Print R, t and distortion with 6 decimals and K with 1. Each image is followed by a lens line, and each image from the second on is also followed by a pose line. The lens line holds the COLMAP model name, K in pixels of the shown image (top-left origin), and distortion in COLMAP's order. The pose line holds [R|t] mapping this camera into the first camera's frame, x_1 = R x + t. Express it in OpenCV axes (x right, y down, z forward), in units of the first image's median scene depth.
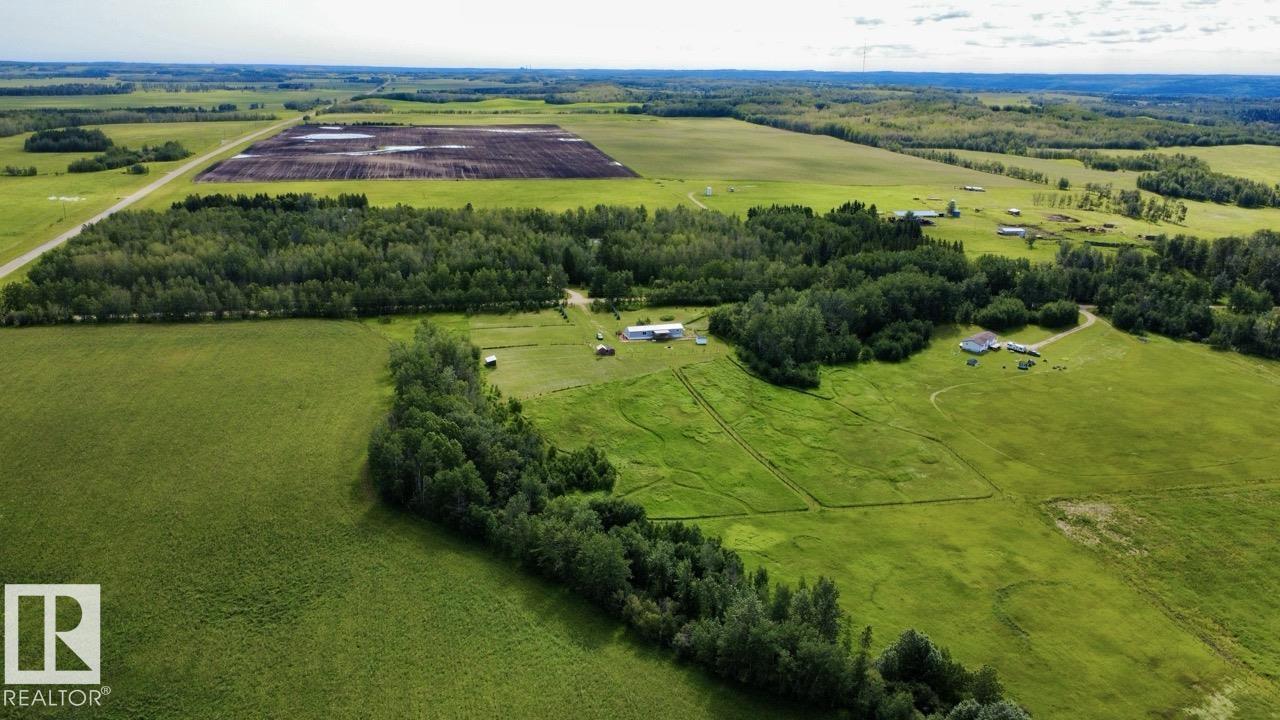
lens RADIAL K [[954.2, 0, 640.0], [0, 954.2, 360.0], [0, 0, 1]] dist [0.001709, -0.004718]
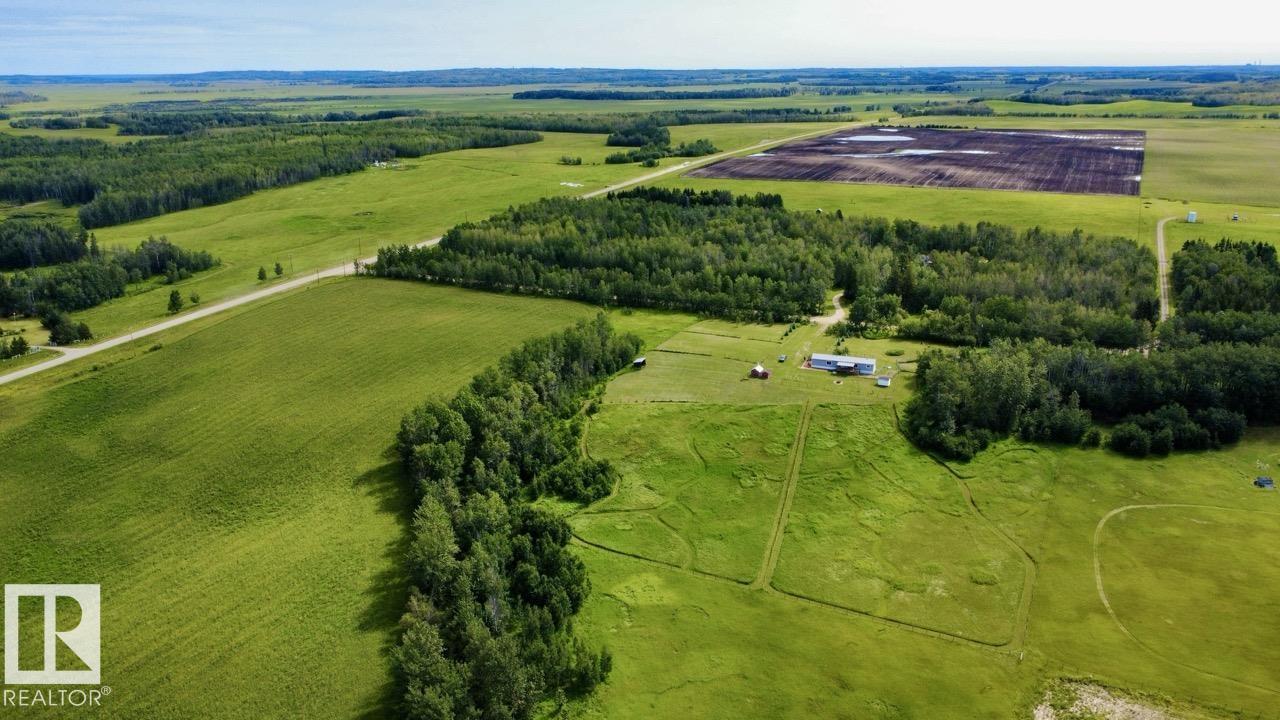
lens RADIAL K [[954.2, 0, 640.0], [0, 954.2, 360.0], [0, 0, 1]] dist [0.001709, -0.004718]
pose [[0.781873, 0.162160, -0.601979, 0.393027], [-0.163171, 0.985149, 0.053446, -0.048142], [0.601706, 0.056438, 0.796721, 0.167177]]
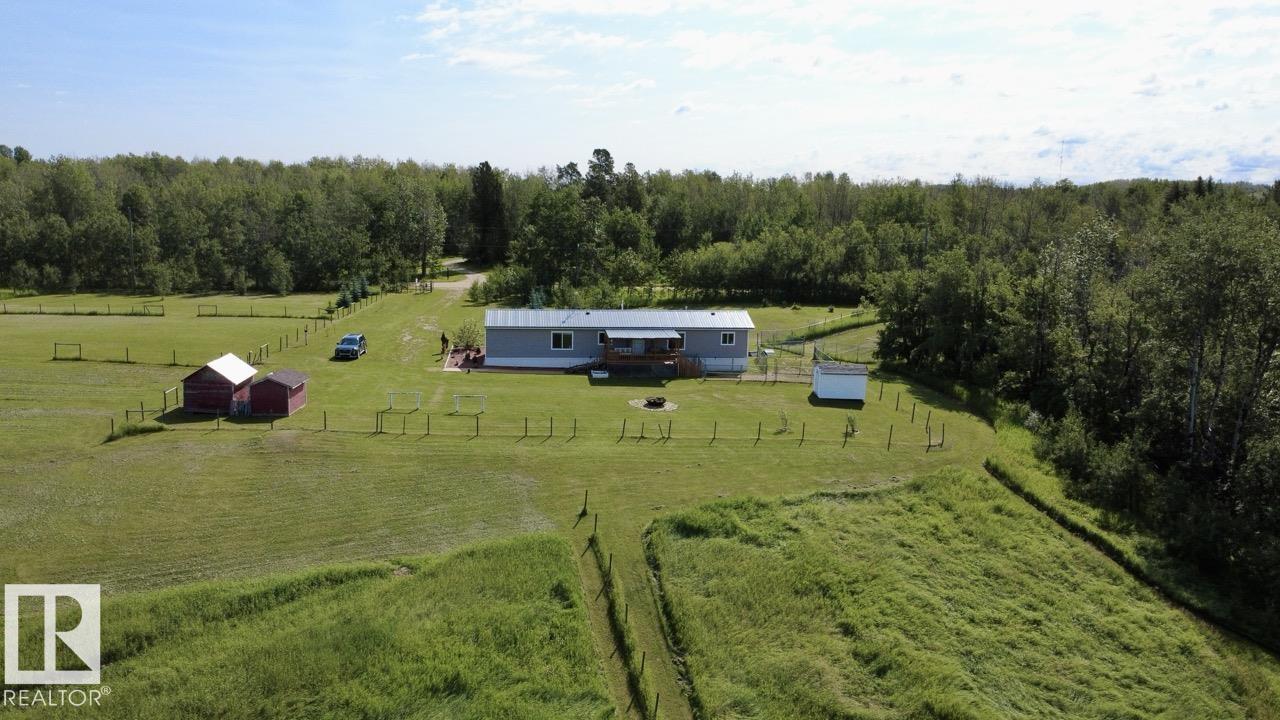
lens RADIAL K [[954.2, 0, 640.0], [0, 954.2, 360.0], [0, 0, 1]] dist [0.001709, -0.004718]
pose [[0.985087, 0.035149, -0.168429, 0.054421], [-0.057908, 0.989532, -0.132186, 0.002436], [0.162019, 0.139968, 0.976810, 0.771371]]
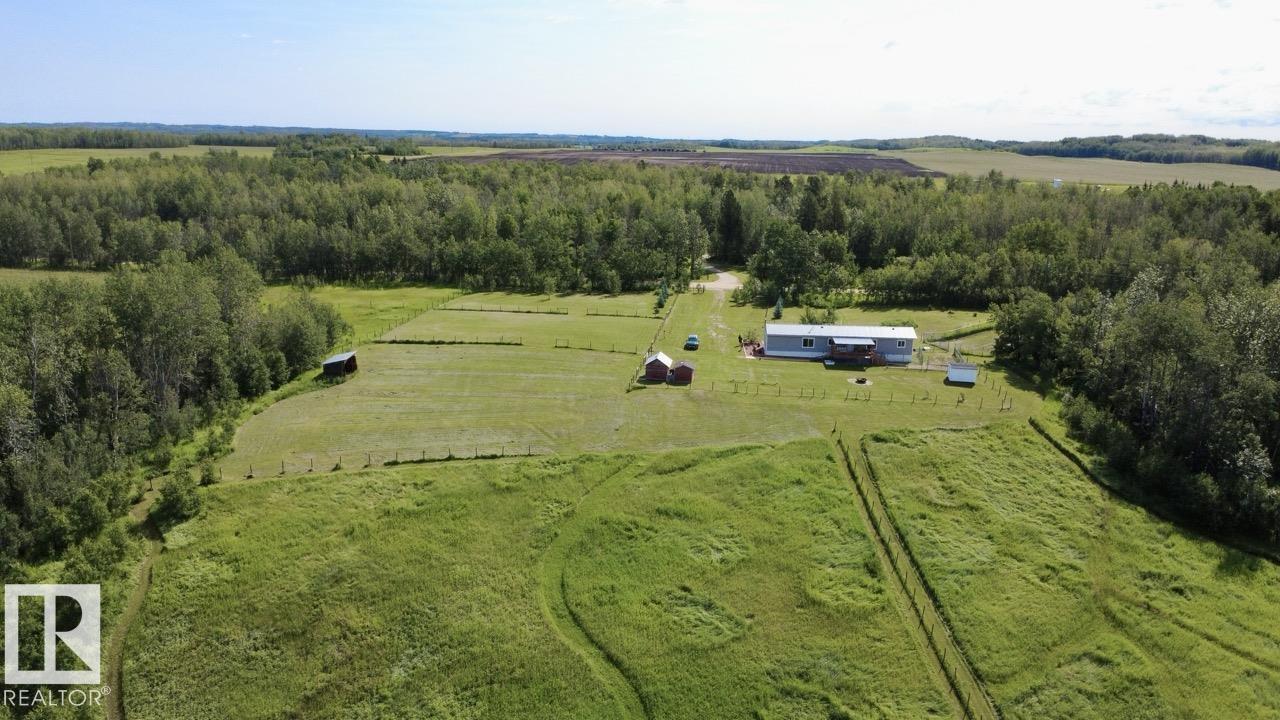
lens RADIAL K [[954.2, 0, 640.0], [0, 954.2, 360.0], [0, 0, 1]] dist [0.001709, -0.004718]
pose [[0.936868, 0.079320, -0.340569, 0.069609], [-0.105159, 0.992759, -0.058063, 0.007726], [0.333498, 0.090211, 0.938425, 0.597291]]
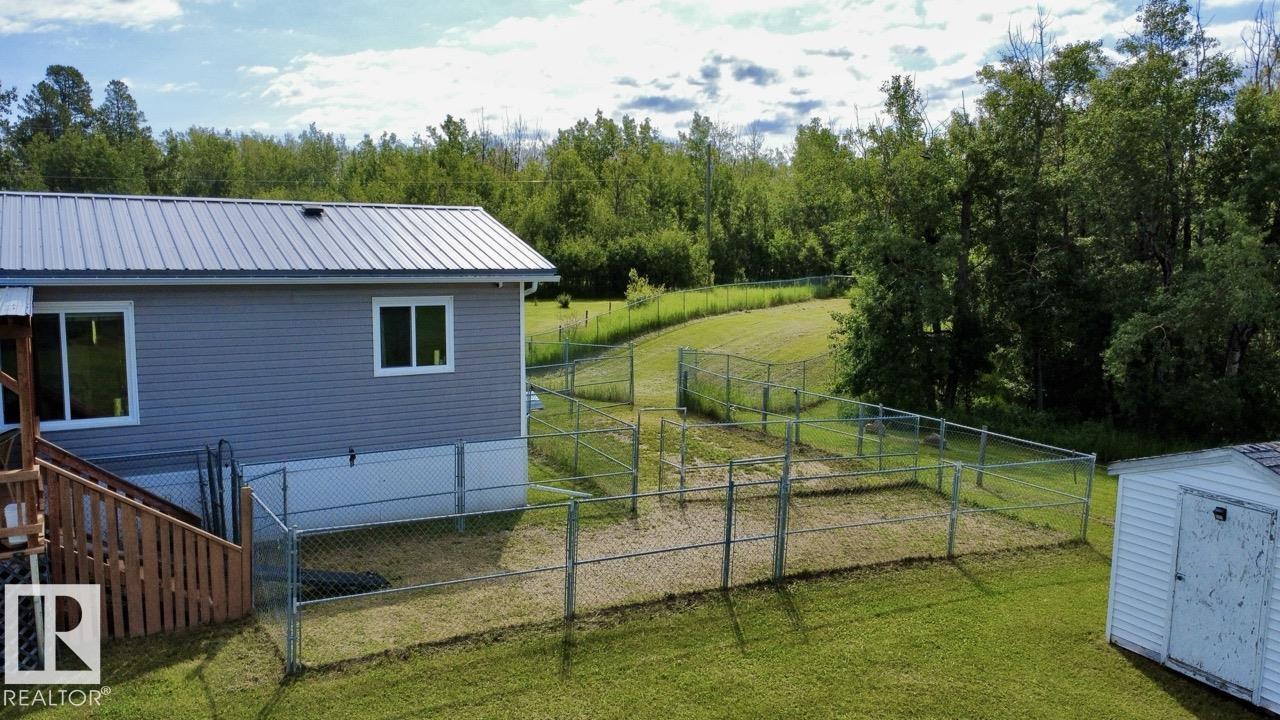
lens RADIAL K [[954.2, 0, 640.0], [0, 954.2, 360.0], [0, 0, 1]] dist [0.001709, -0.004718]
pose [[0.968017, -0.041474, 0.247431, 0.037595], [0.087521, 0.980108, -0.178122, -0.022350], [-0.235122, 0.194081, 0.952392, 0.938584]]
